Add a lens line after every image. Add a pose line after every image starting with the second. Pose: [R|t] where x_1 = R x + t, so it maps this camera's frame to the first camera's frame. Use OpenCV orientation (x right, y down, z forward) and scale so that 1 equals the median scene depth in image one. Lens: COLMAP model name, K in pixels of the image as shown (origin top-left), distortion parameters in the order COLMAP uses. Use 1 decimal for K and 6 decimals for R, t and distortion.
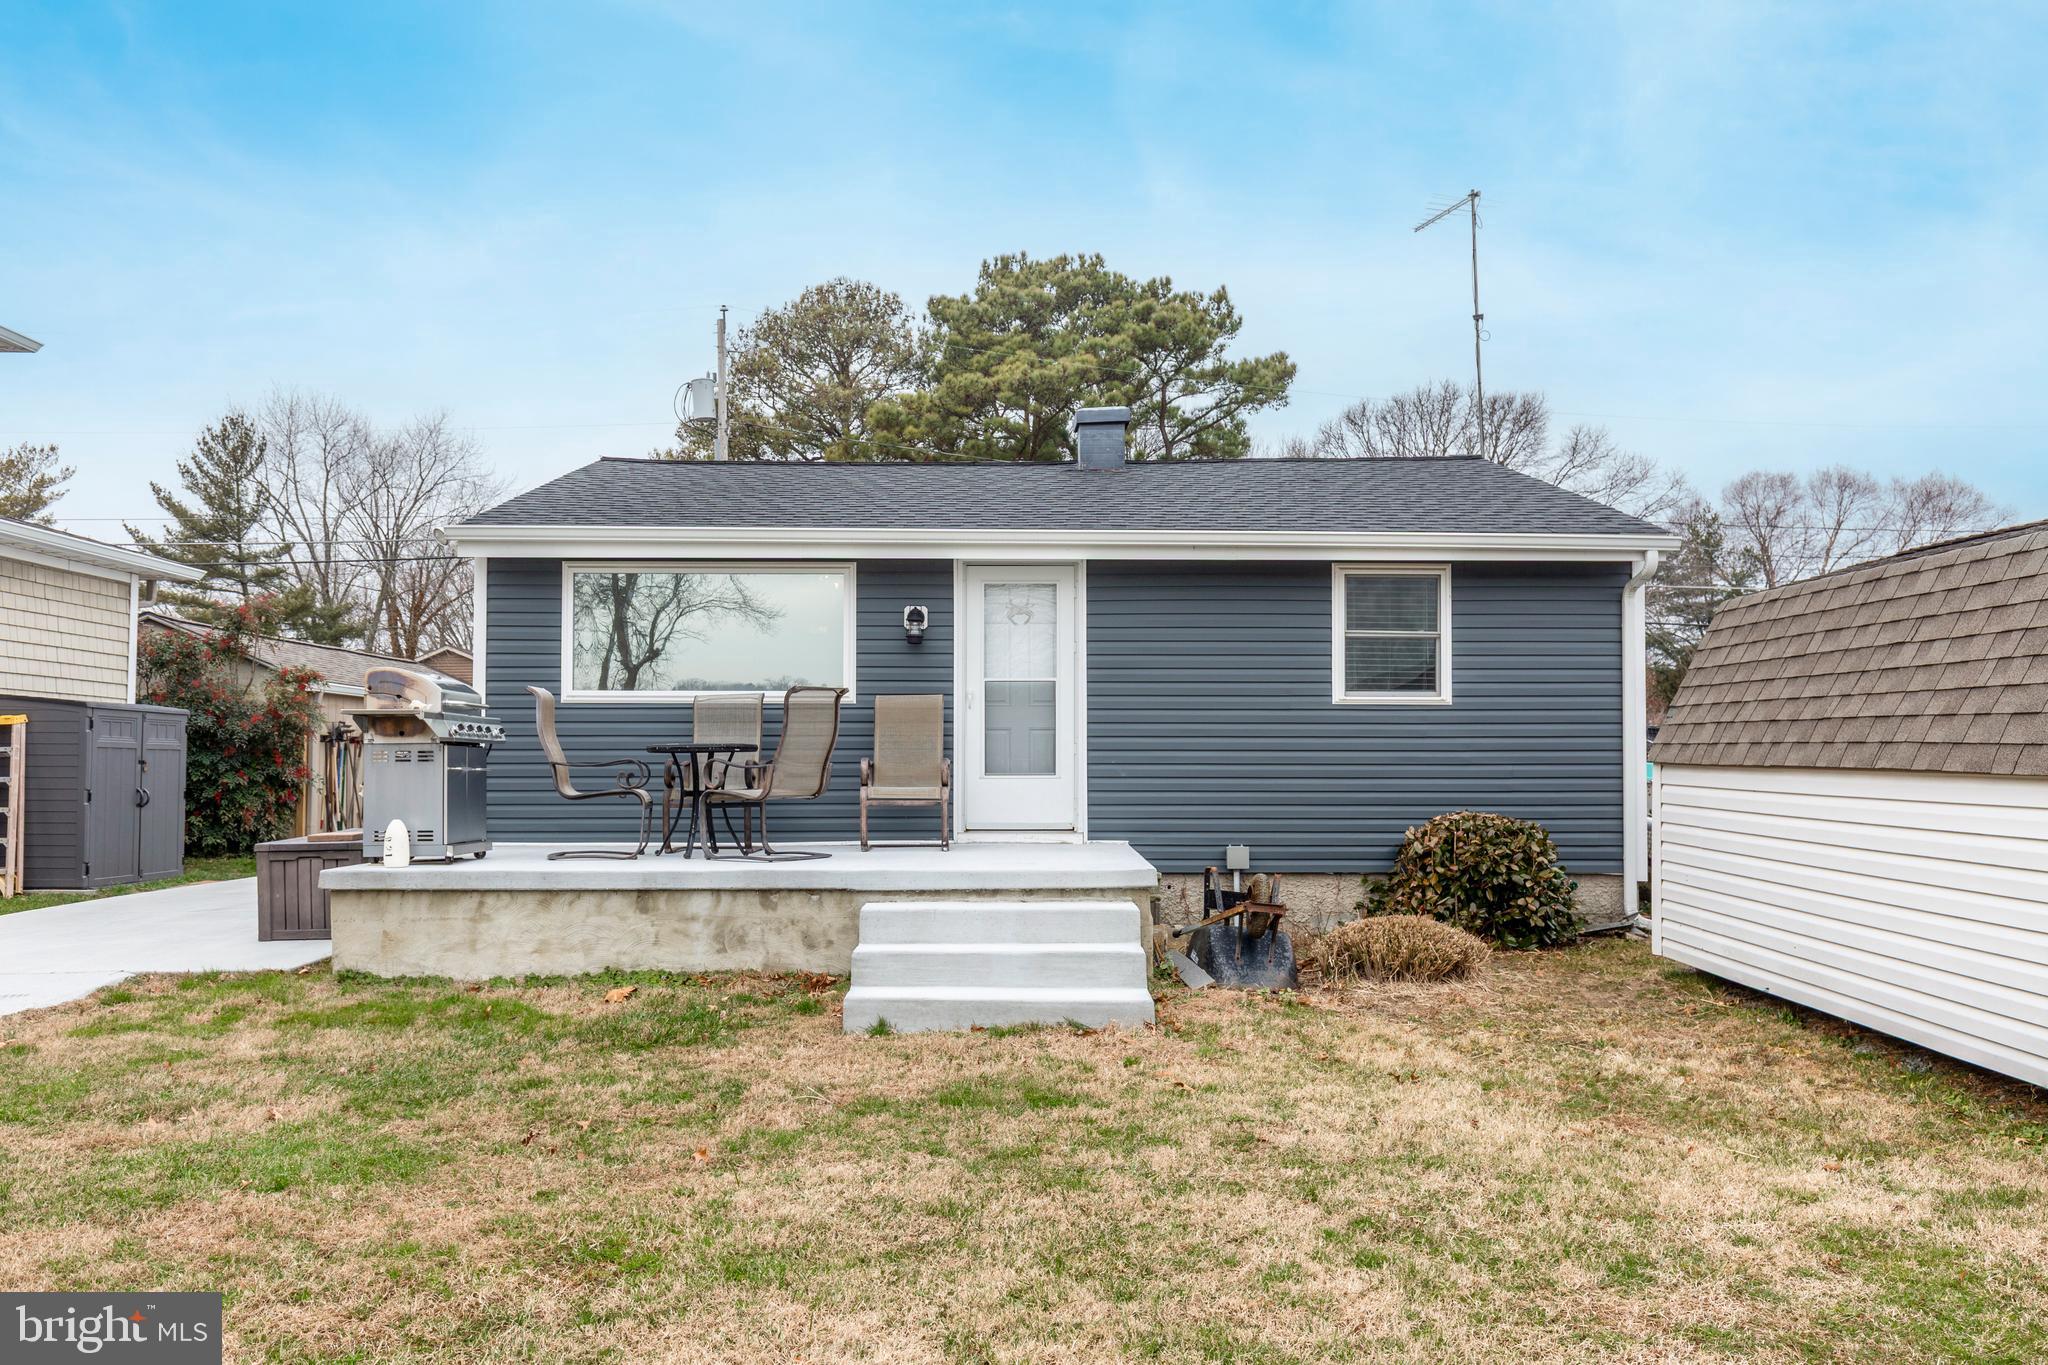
lens RADIAL K [[1450.8, 0, 1024.0], [0, 1450.8, 682.5], [0, 0, 1]] dist [-0.003072, -0.001078]
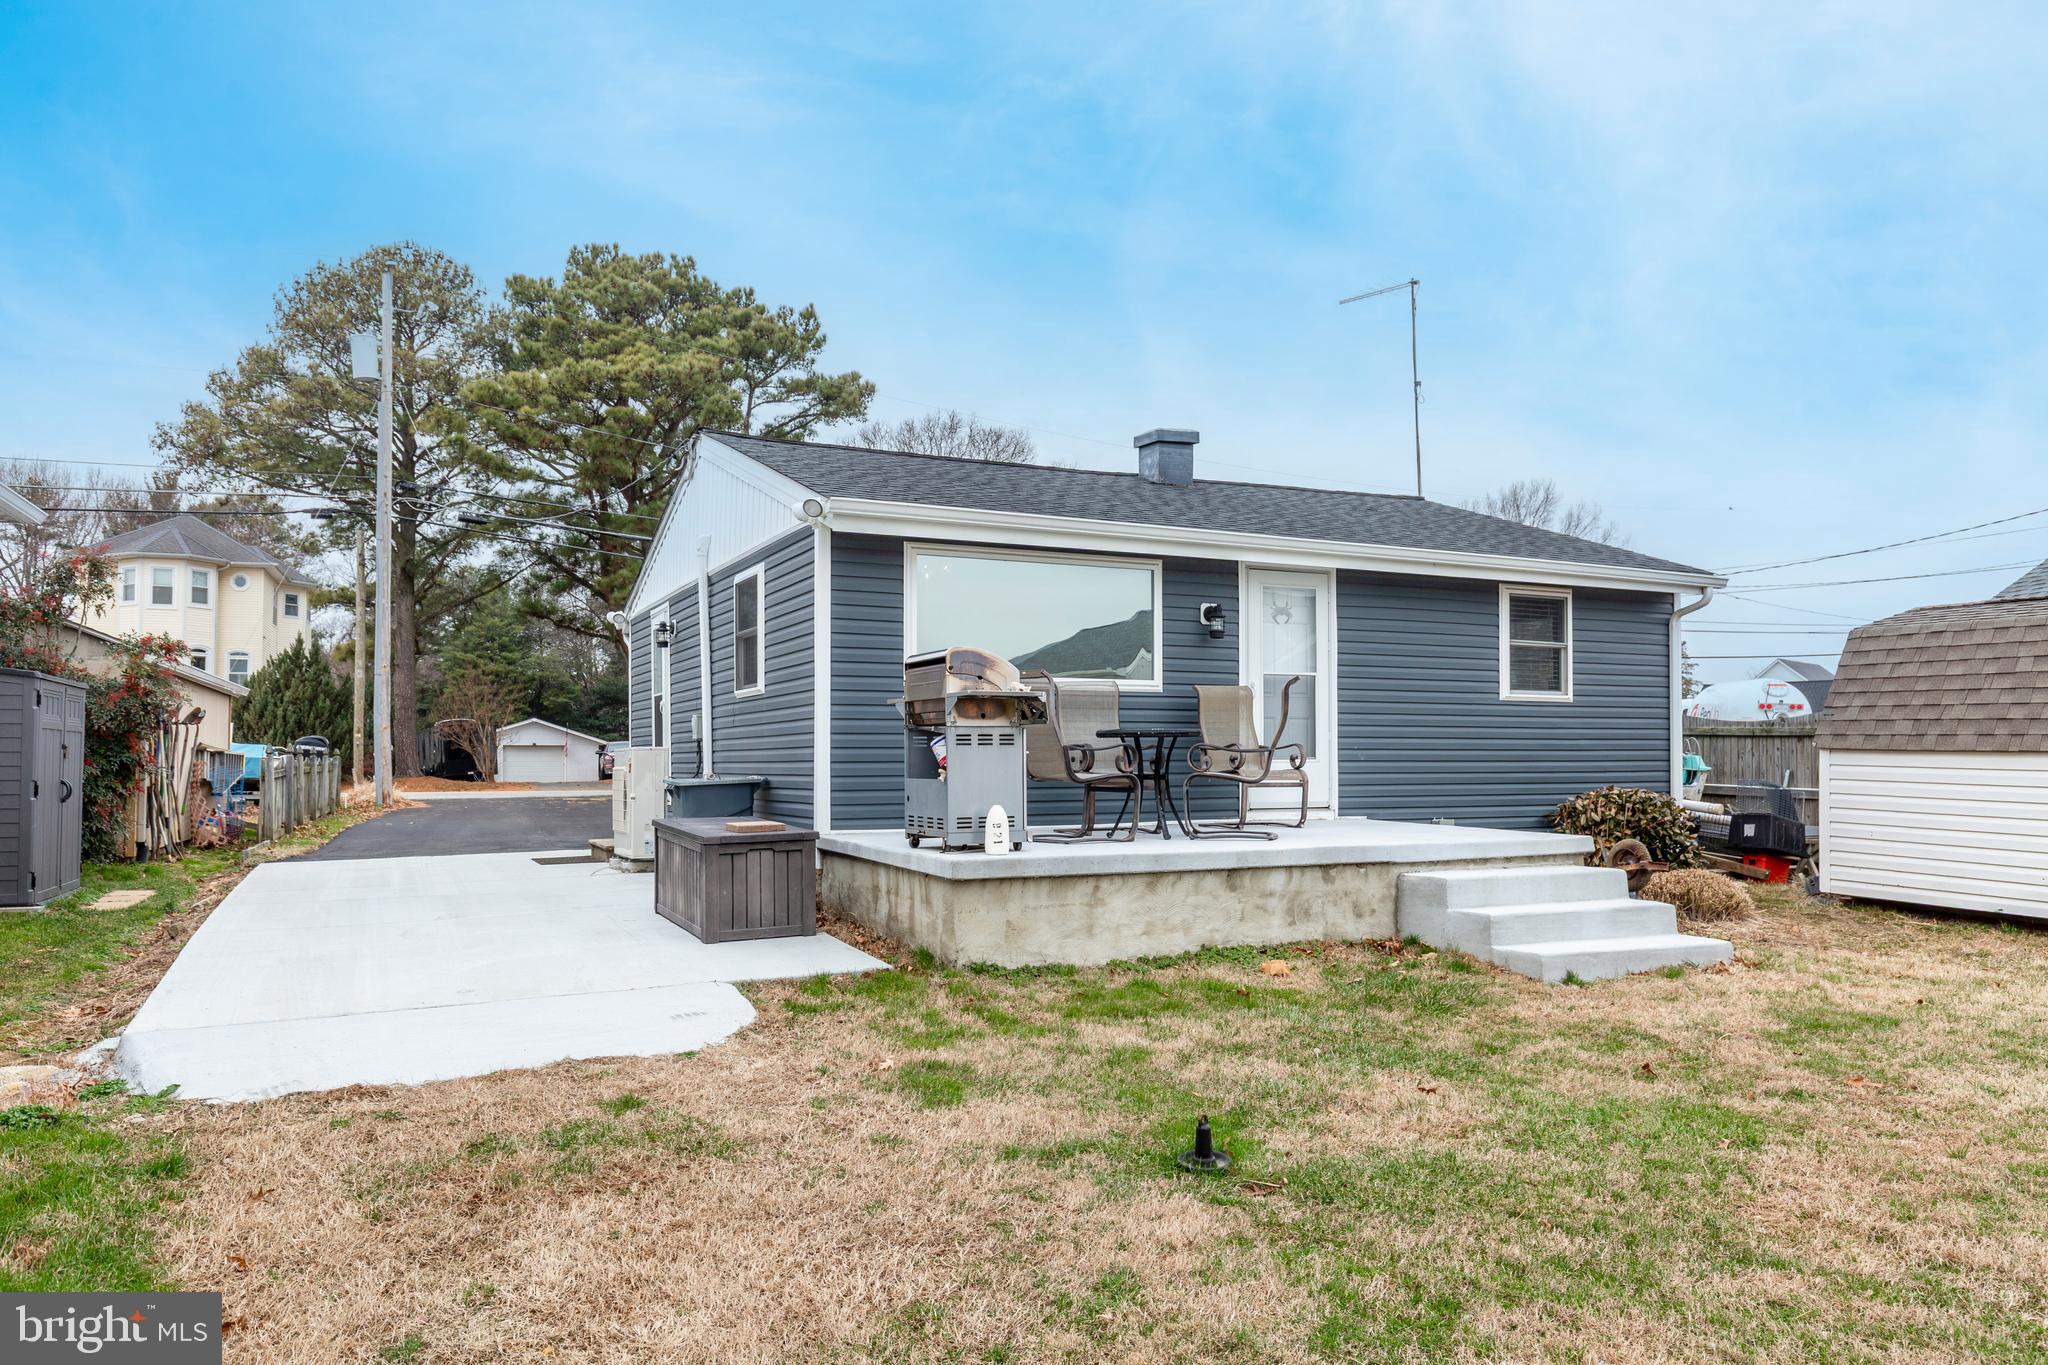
lens RADIAL K [[1359.3, 0, 988.8], [0, 1359.3, 688.0], [0, 0, 1]] dist [-0.008242, -0.002127]
pose [[0.916806, 0.019836, 0.398840, -0.630118], [-0.023118, 0.999727, 0.003420, 0.010844], [-0.398663, -0.012356, 0.917014, 0.137371]]
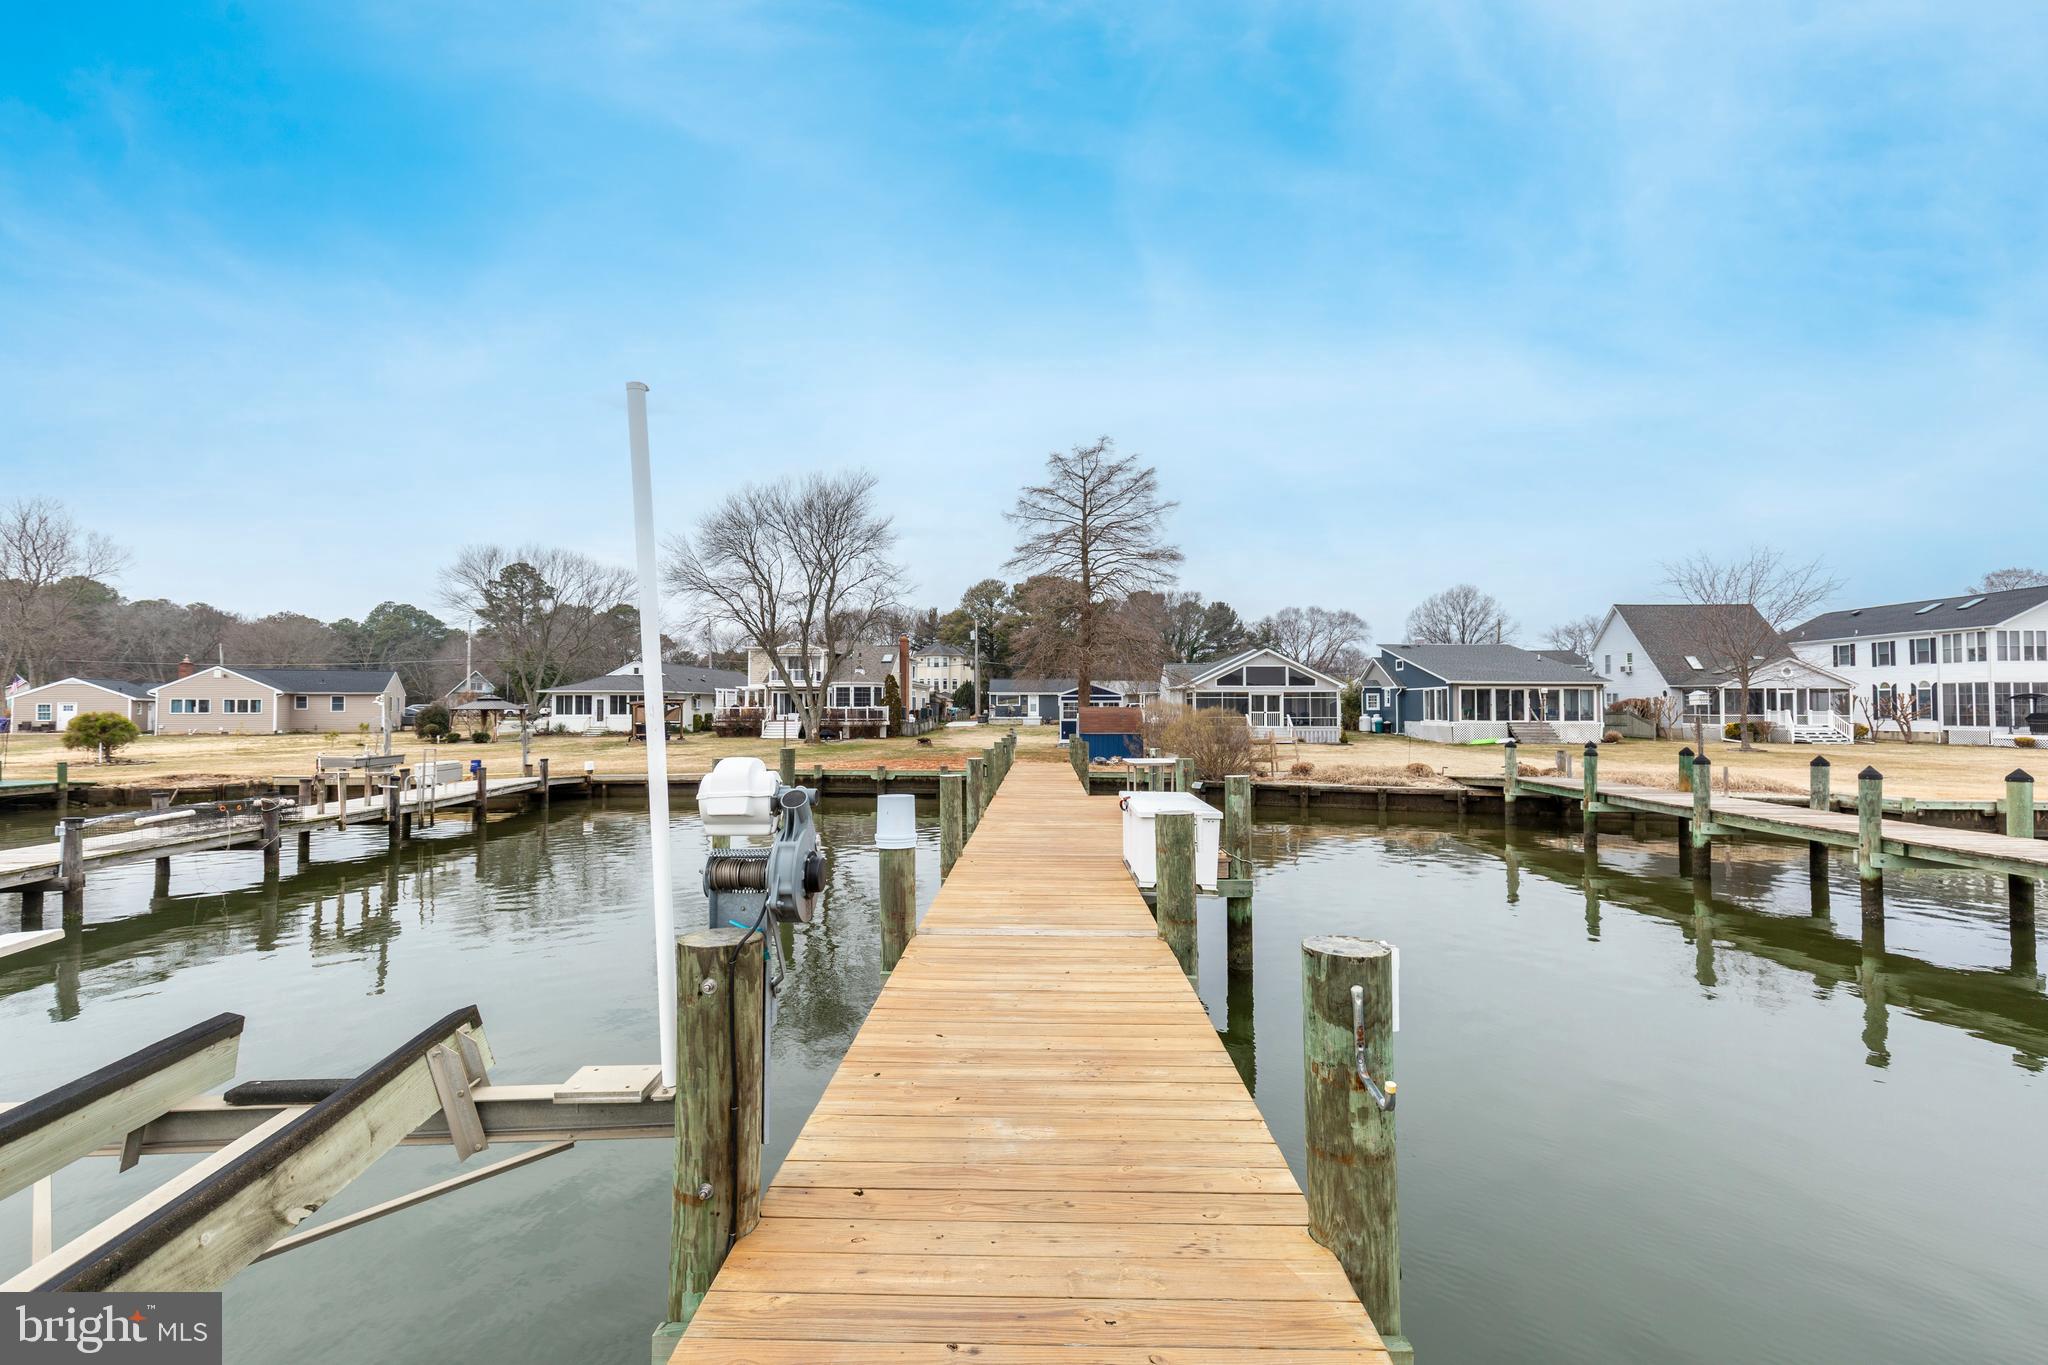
lens RADIAL K [[926.8, 0, 1015.0], [0, 926.8, 686.8], [0, 0, 1]] dist [0.001005, -0.000521]
pose [[0.999299, -0.002678, -0.037345, 0.139577], [0.004236, 0.999121, 0.041706, -0.484927], [0.037201, -0.041835, 0.998432, -7.004662]]
